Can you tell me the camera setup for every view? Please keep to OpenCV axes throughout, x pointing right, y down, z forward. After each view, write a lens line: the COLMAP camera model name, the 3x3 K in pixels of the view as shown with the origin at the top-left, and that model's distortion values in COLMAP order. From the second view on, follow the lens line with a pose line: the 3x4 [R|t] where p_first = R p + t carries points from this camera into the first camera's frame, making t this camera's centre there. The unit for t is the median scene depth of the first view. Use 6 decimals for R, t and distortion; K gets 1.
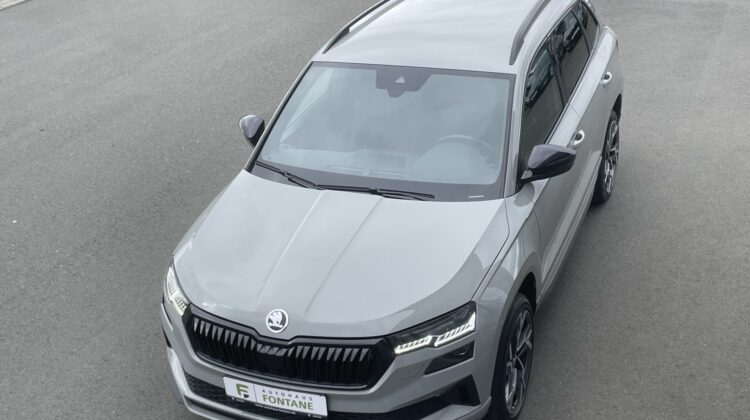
lens RADIAL K [[1026.6, 0, 375.0], [0, 1026.6, 210.0], [0, 0, 1]] dist [0.027977, -0.006820]
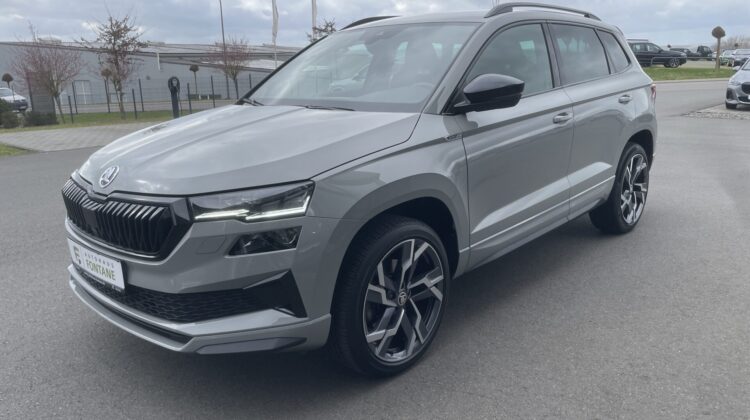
lens RADIAL K [[586.2, 0, 375.0], [0, 586.2, 210.0], [0, 0, 1]] dist [0.062446, -0.117670]
pose [[0.934208, 0.125348, -0.333981, 0.296236], [-0.186336, 0.969824, -0.157228, 0.173605], [0.304194, 0.209116, 0.929374, 0.593865]]
